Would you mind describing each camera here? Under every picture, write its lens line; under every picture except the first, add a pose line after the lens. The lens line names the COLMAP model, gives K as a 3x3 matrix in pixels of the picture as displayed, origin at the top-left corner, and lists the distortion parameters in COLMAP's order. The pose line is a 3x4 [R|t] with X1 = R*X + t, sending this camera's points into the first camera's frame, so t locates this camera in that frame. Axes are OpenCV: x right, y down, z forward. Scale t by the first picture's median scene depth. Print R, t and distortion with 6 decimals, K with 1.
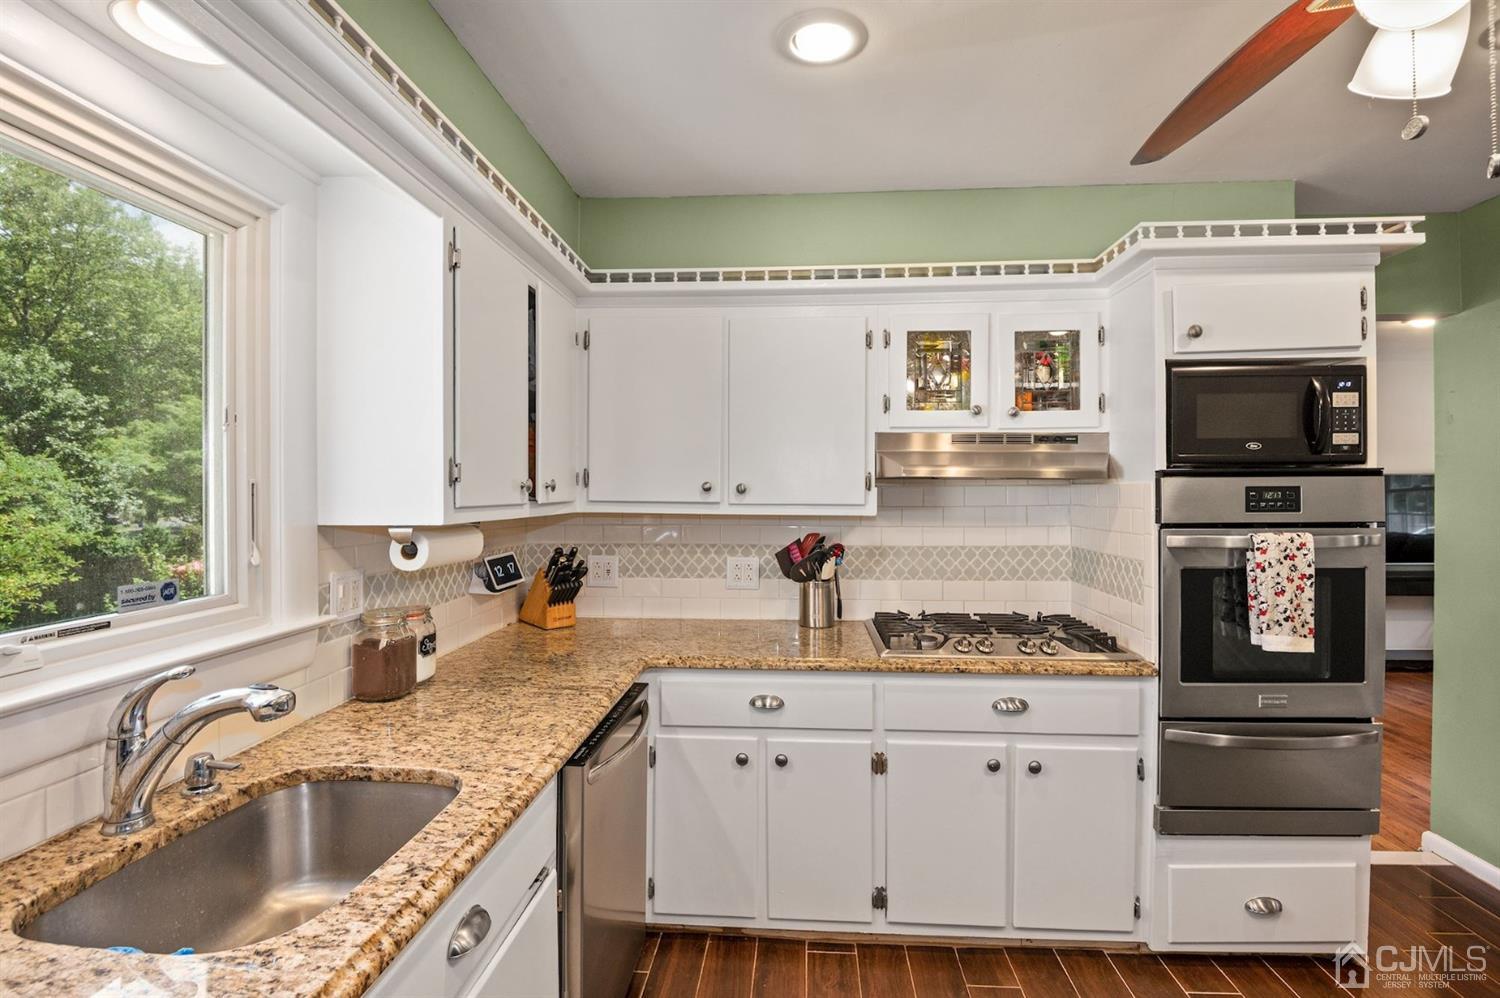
lens RADIAL K [[691.8, 0, 755.5], [0, 691.8, 493.7], [0, 0, 1]] dist [-0.000522, -0.011050]
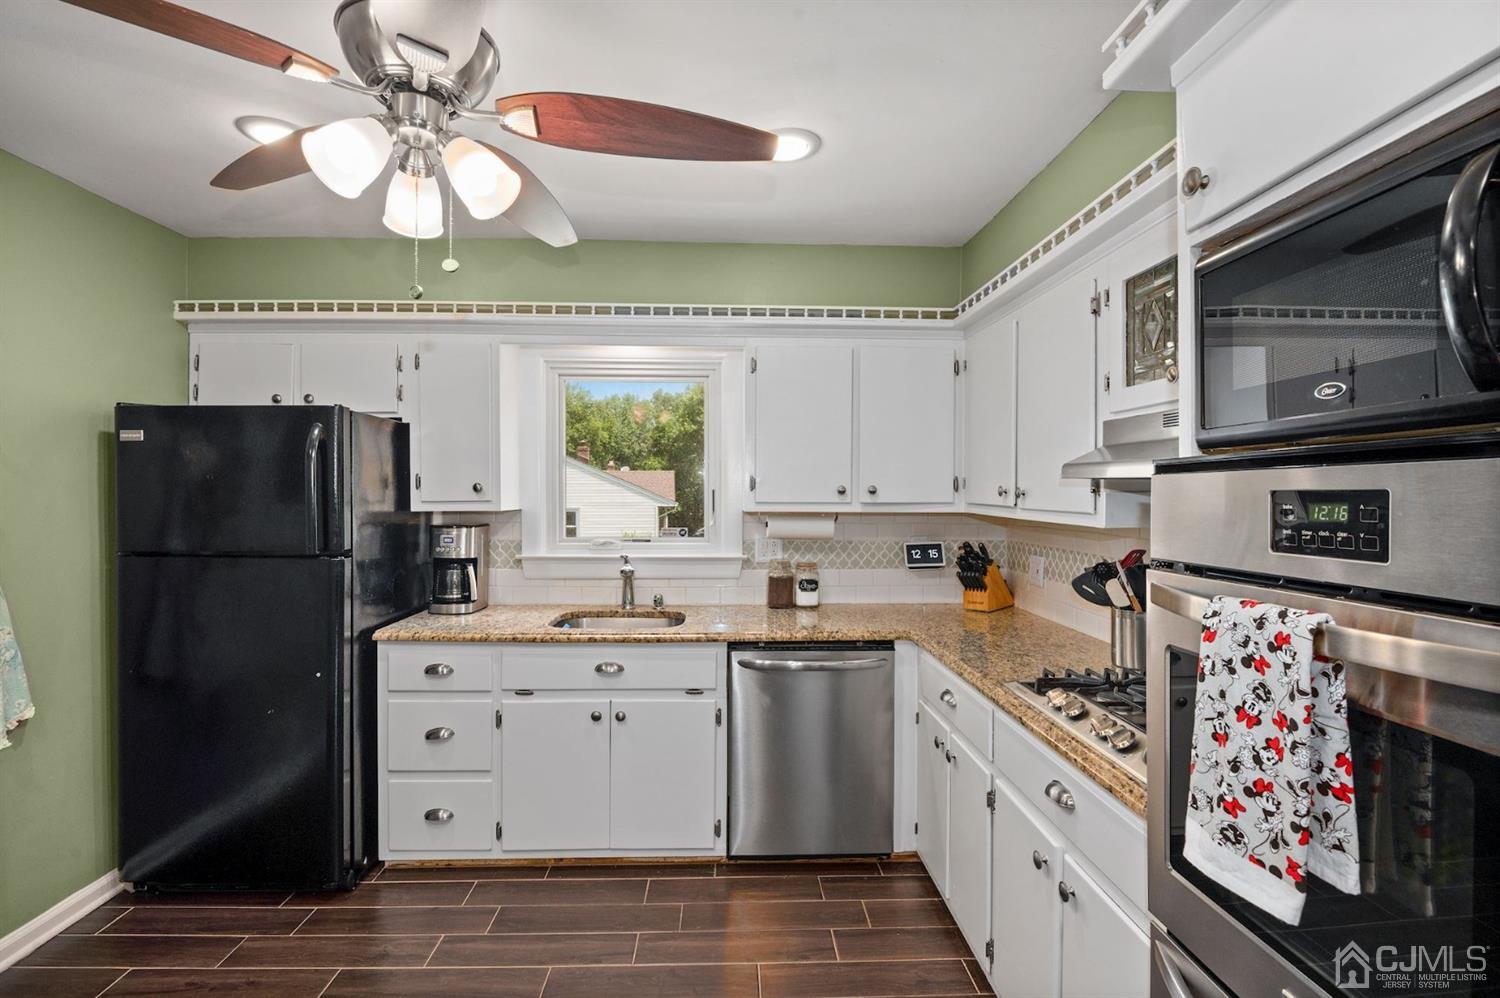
lens RADIAL K [[701.1, 0, 750.0], [0, 701.1, 499.0], [0, 0, 1]] dist [0.002265, -0.011079]
pose [[0.104907, 0.011875, -0.994411, 1.103610], [-0.009810, 0.999892, 0.010906, -0.006923], [0.994434, 0.008611, 0.105012, 0.624691]]
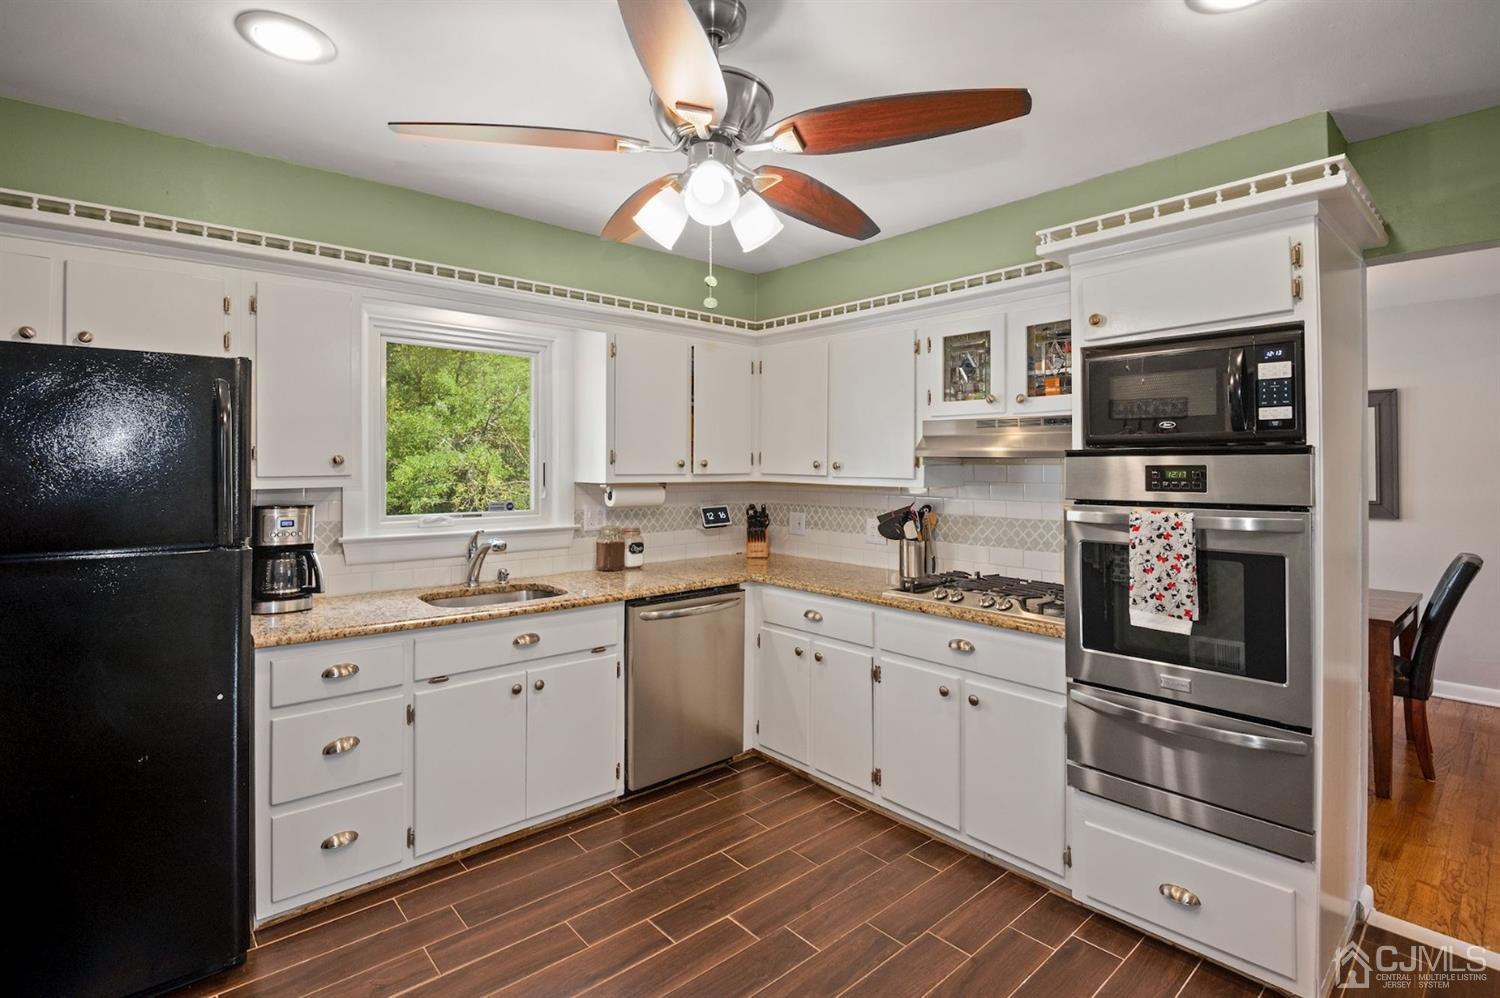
lens RADIAL K [[717.4, 0, 749.6], [0, 717.4, 462.1], [0, 0, 1]] dist [-0.003223, -0.000804]
pose [[0.711255, 0.000265, -0.702934, 1.029507], [-0.008271, 0.999934, -0.007993, -0.002202], [0.702885, 0.011499, 0.711210, -0.160950]]
